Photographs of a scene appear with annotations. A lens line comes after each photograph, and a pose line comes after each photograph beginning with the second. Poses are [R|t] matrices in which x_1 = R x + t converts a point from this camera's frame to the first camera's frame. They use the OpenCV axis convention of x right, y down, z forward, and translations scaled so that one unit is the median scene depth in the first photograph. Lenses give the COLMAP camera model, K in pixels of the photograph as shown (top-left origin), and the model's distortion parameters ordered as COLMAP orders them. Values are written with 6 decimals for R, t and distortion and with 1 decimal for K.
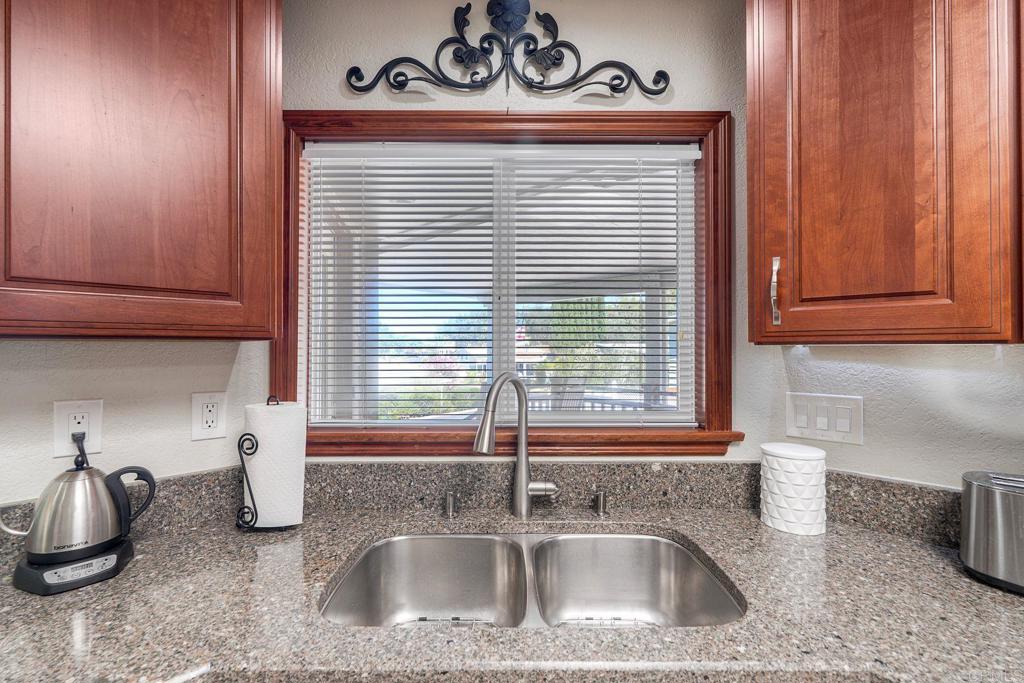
lens RADIAL K [[456.5, 0, 512.0], [0, 456.5, 341.5], [0, 0, 1]] dist [0.002666, 0.000458]
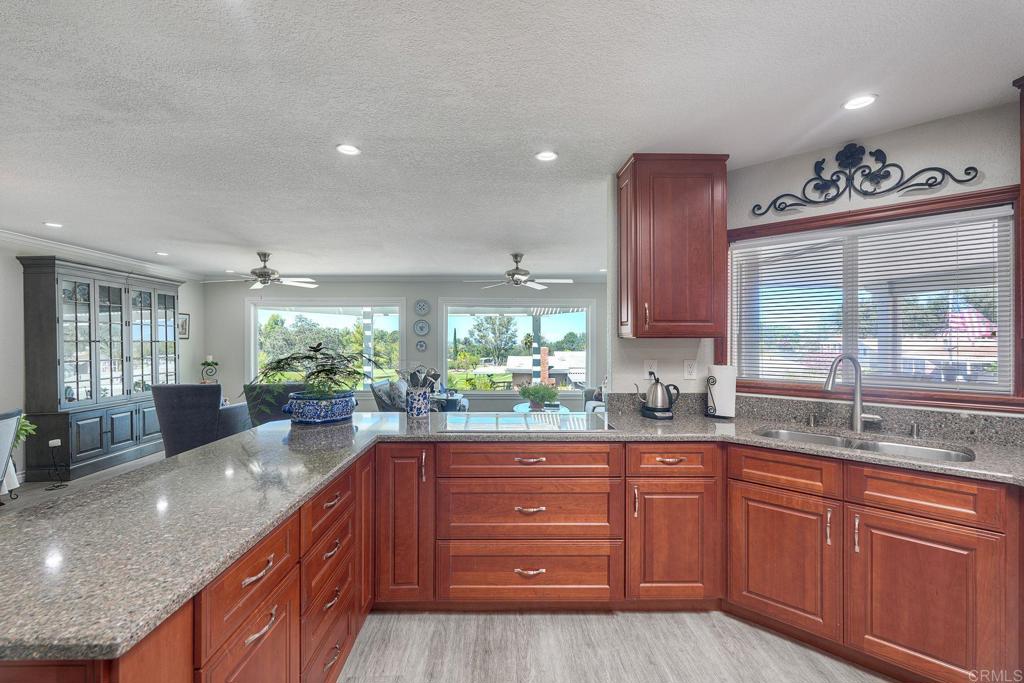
lens RADIAL K [[452.4, 0, 507.4], [0, 452.4, 338.3], [0, 0, 1]] dist [0.003403, 0.000320]
pose [[0.719376, -0.002007, -0.694618, 0.262179], [0.004956, 0.999985, 0.002243, -0.010027], [0.694603, -0.005056, 0.719375, -1.243563]]
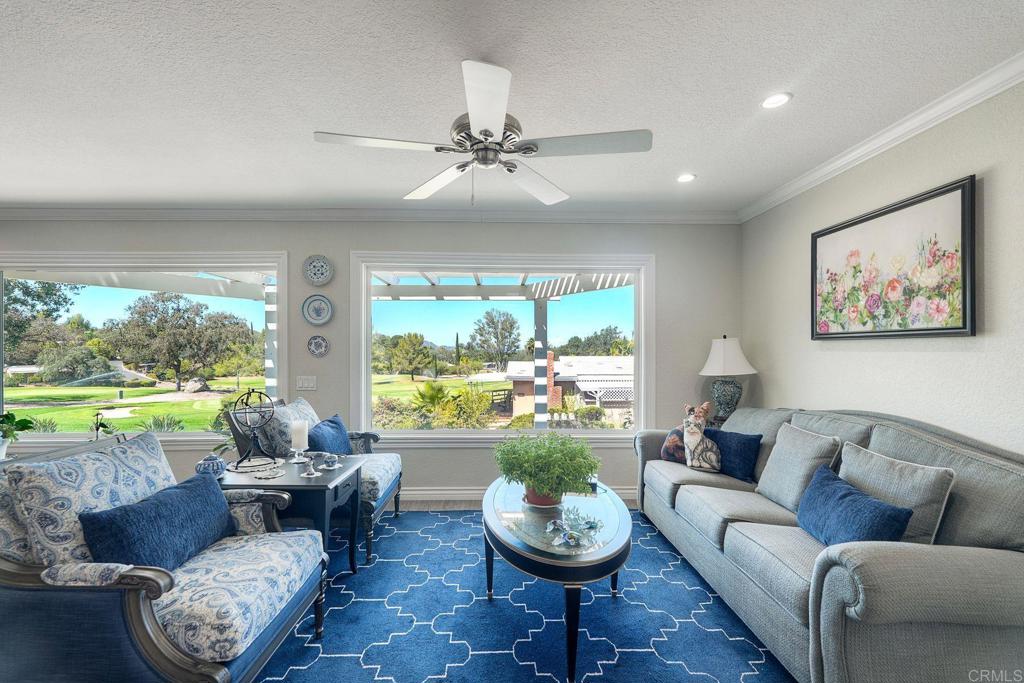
lens RADIAL K [[456.5, 0, 512.0], [0, 456.5, 341.5], [0, 0, 1]] dist [0.002666, 0.000458]
pose [[0.721351, -0.005430, -0.692548, -1.480944], [0.006604, 0.999978, -0.000962, 0.078431], [0.692538, -0.003879, 0.721371, 0.804917]]
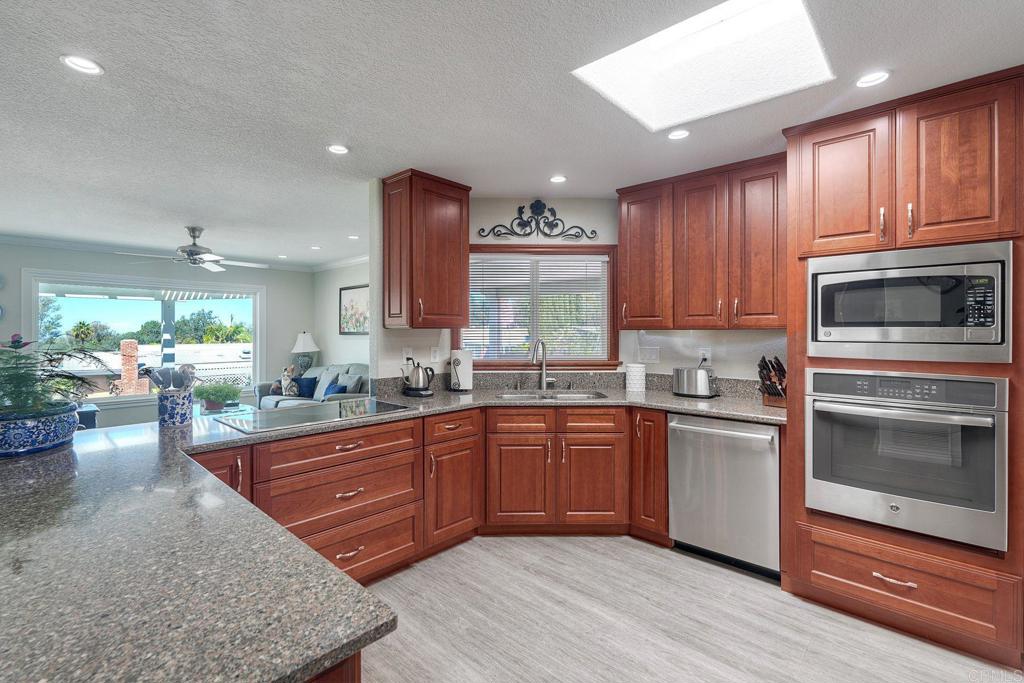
lens RADIAL K [[458.2, 0, 492.3], [0, 458.2, 331.2], [0, 0, 1]] dist [0.001493, 0.000108]
pose [[0.999914, -0.000077, 0.013120, -0.317290], [-0.000053, 0.999951, 0.009883, -0.012939], [-0.013120, -0.009883, 0.999865, -1.741593]]
